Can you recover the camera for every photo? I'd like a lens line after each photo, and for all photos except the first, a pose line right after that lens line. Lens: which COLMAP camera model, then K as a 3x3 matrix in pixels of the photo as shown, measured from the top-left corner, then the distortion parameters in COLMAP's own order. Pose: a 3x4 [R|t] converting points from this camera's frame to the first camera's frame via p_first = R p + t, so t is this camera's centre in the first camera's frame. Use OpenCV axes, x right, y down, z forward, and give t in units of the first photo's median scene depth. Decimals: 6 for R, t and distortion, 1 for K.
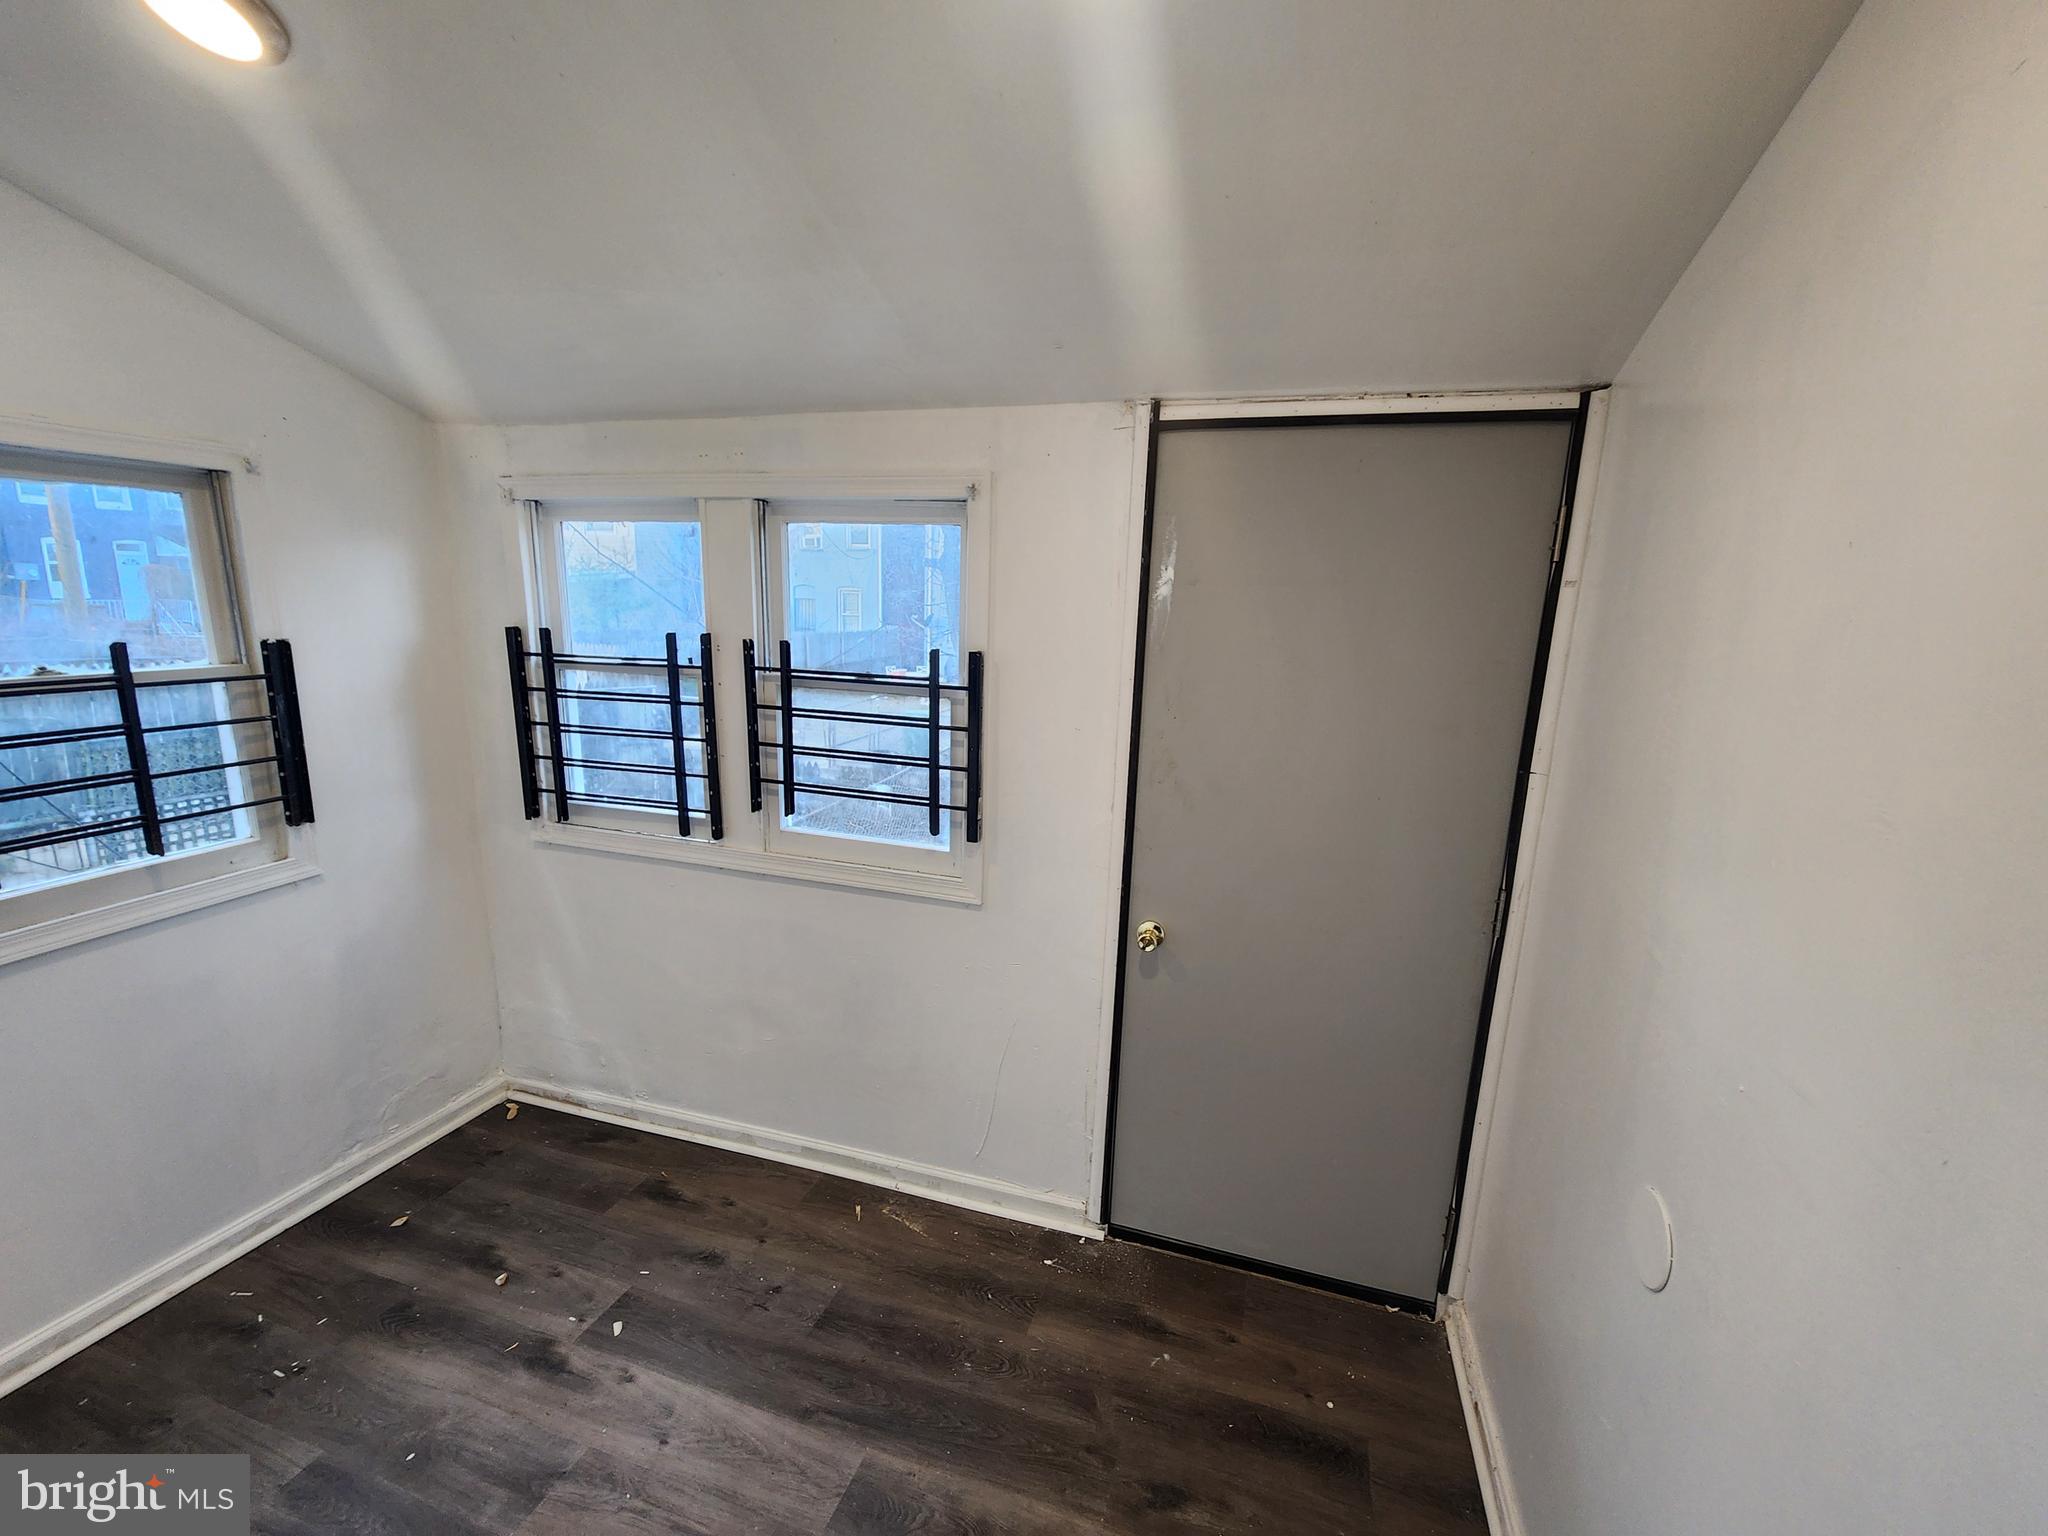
lens RADIAL K [[847.3, 0, 1038.0], [0, 847.3, 774.1], [0, 0, 1]] dist [-0.002602, -0.000313]
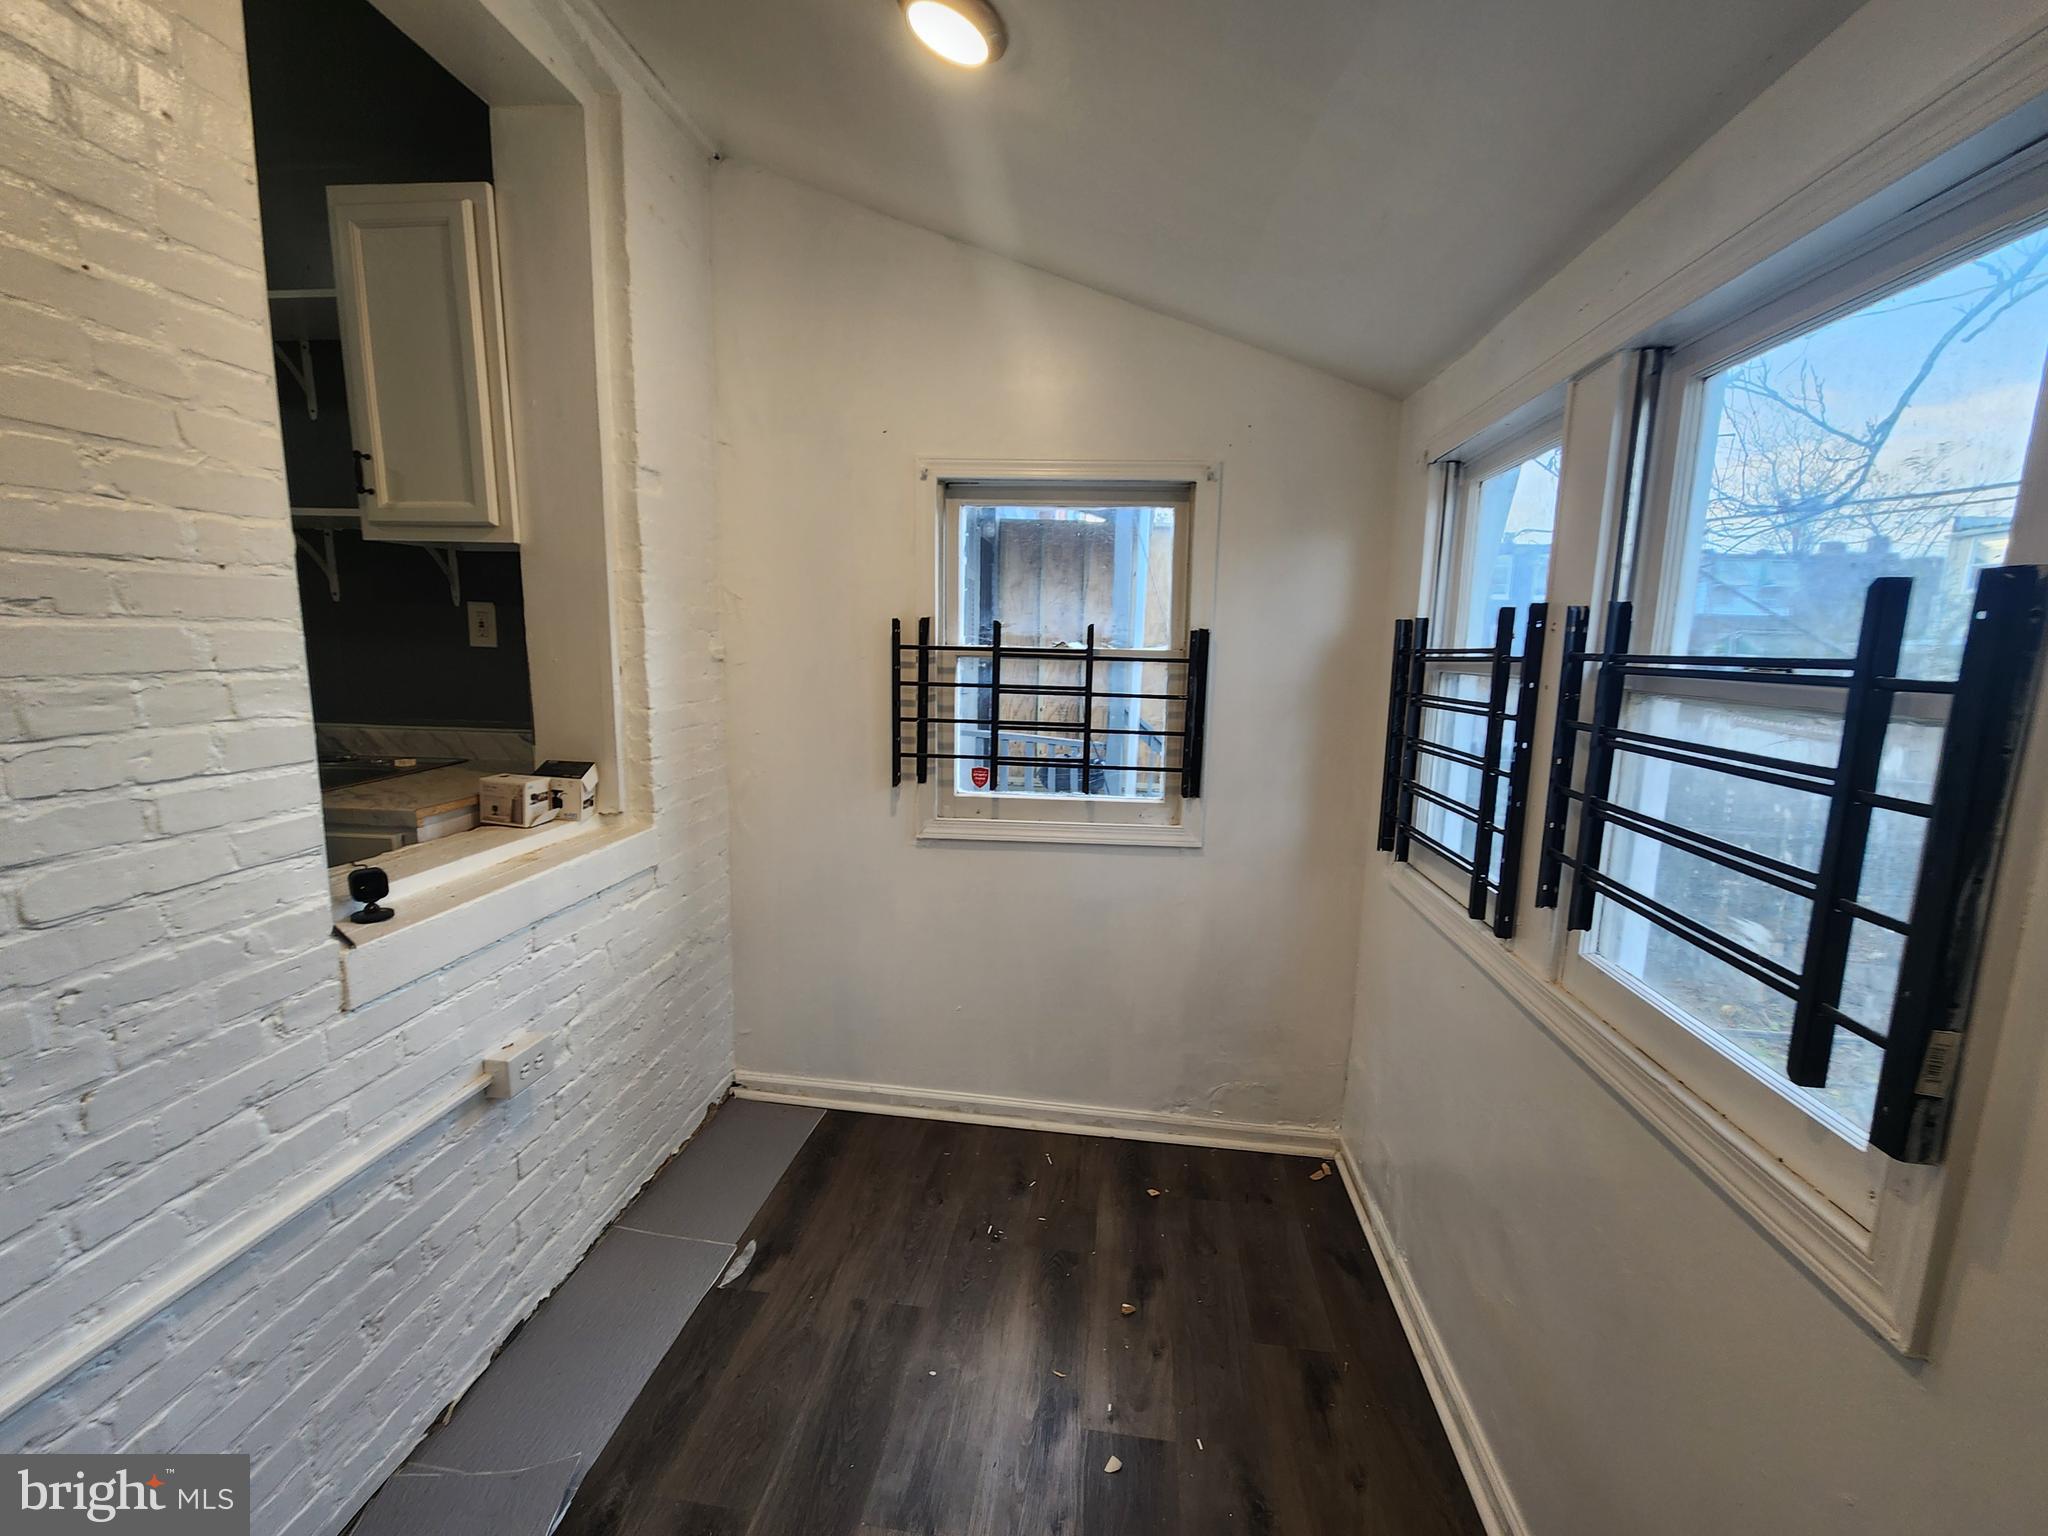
lens RADIAL K [[847.2, 0, 1044.7], [0, 847.2, 773.6], [0, 0, 1]] dist [-0.004019, 0.002556]
pose [[0.204726, 0.126949, -0.970552, 0.155949], [-0.217636, 0.972637, 0.081314, -0.018975], [0.954317, 0.194580, 0.226753, 0.573491]]
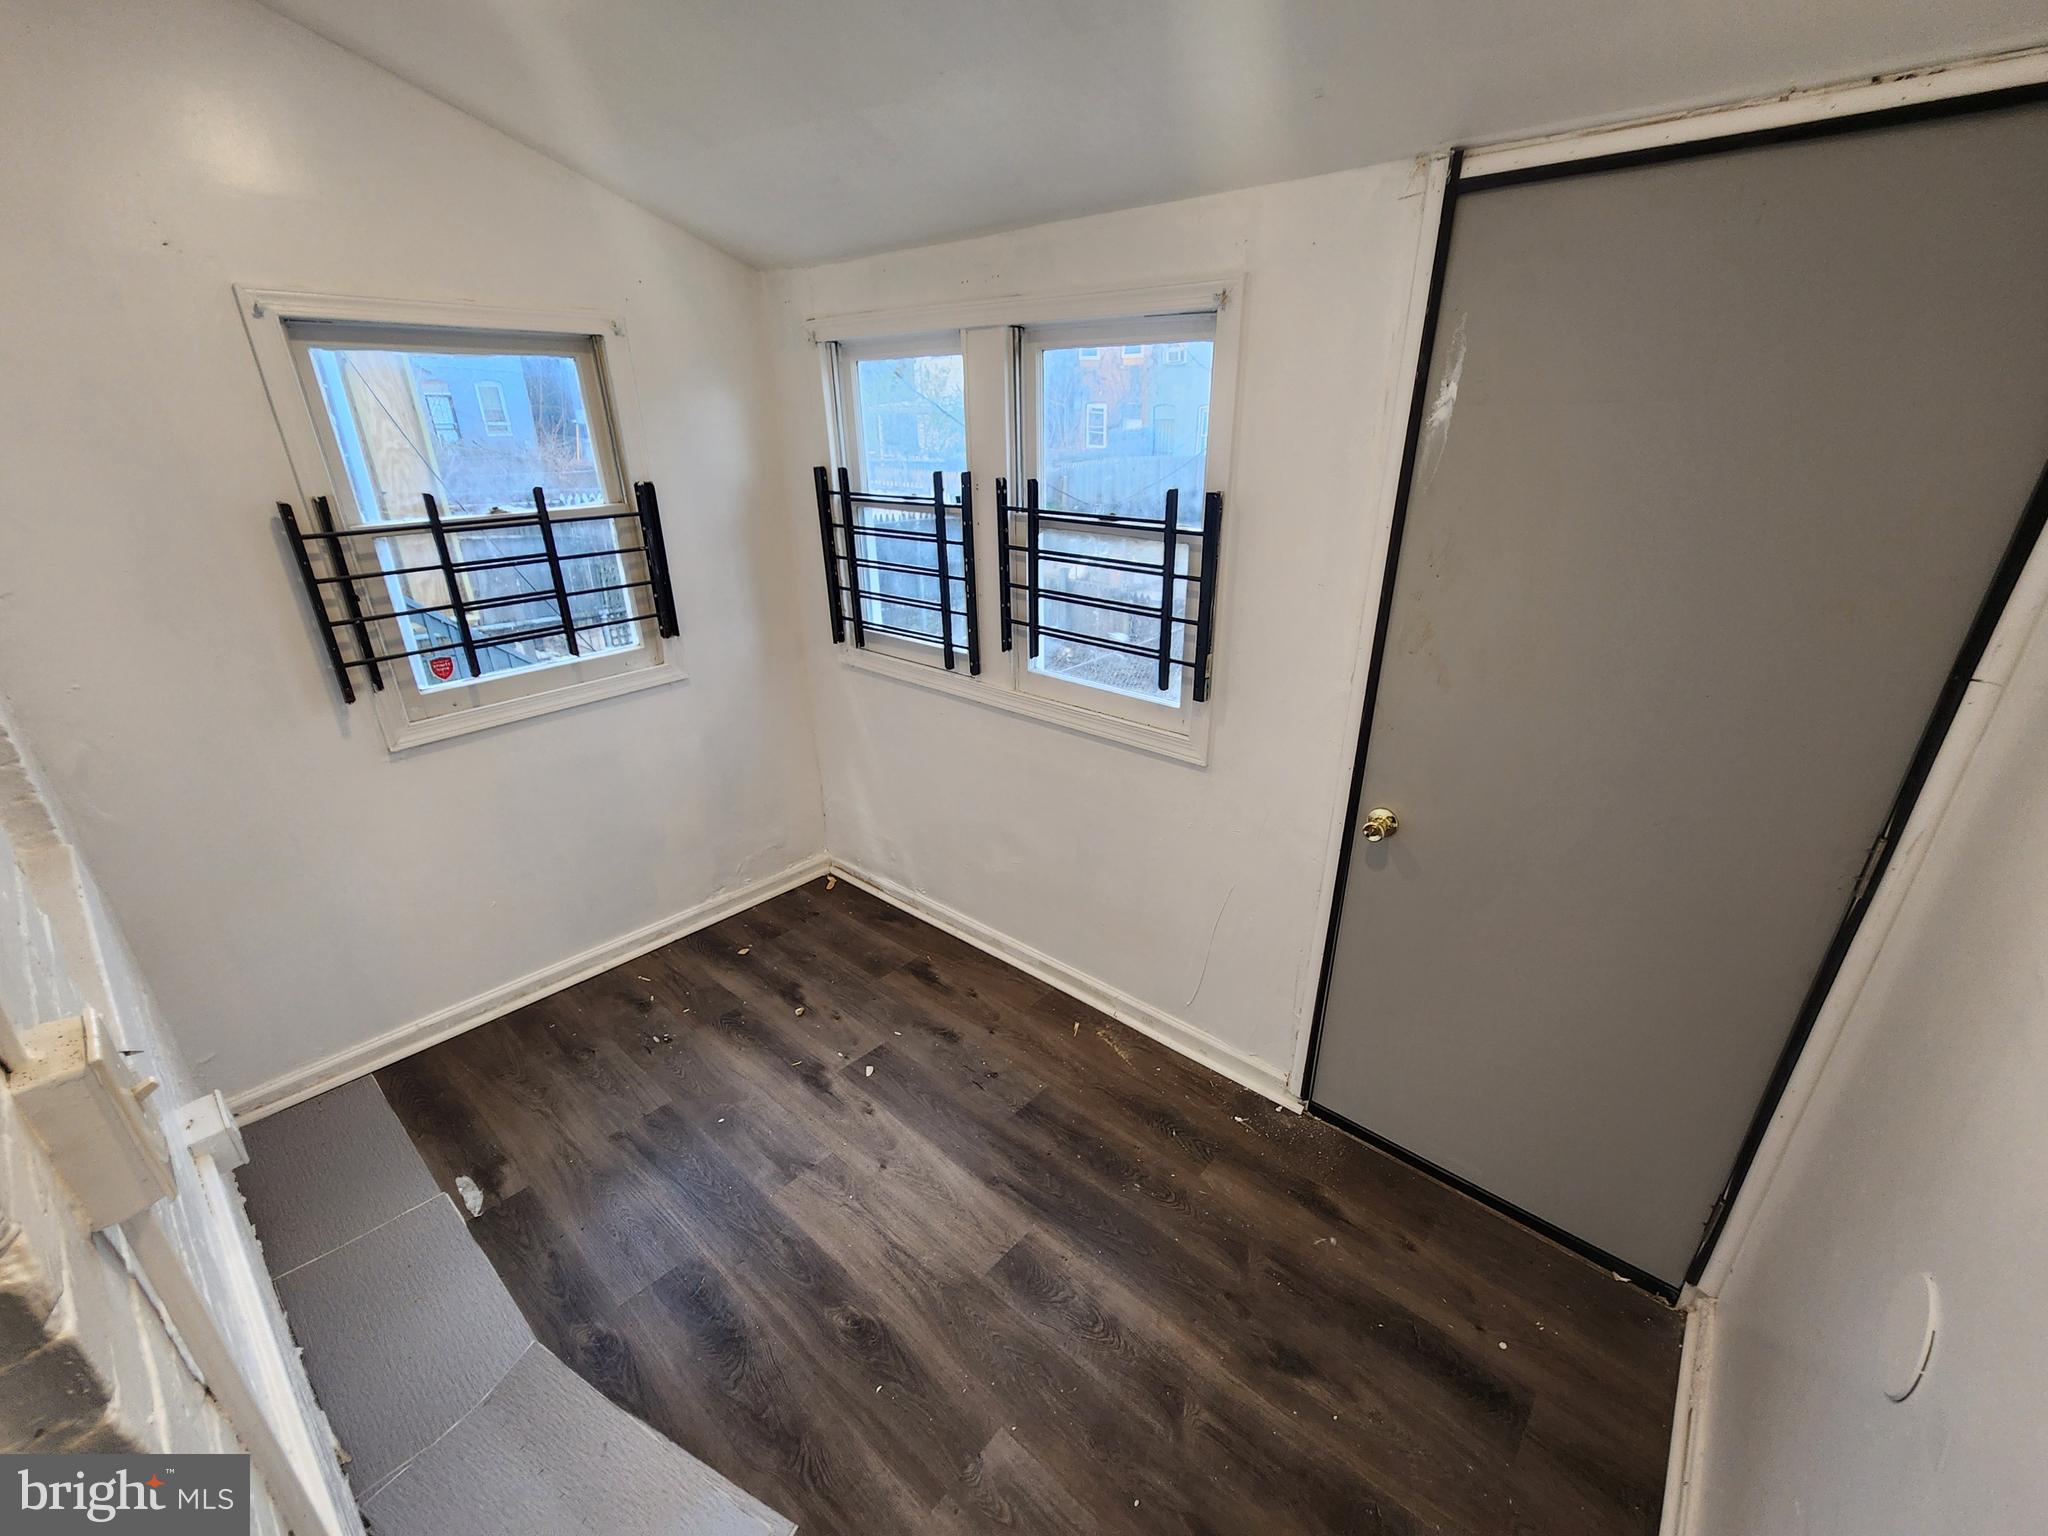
lens RADIAL K [[847.2, 0, 1044.7], [0, 847.2, 773.6], [0, 0, 1]] dist [-0.004019, 0.002556]
pose [[0.916947, 0.124439, -0.379109, 0.133061], [-0.048492, 0.977836, 0.203679, -0.024993], [0.396052, -0.168379, 0.902658, 0.060442]]
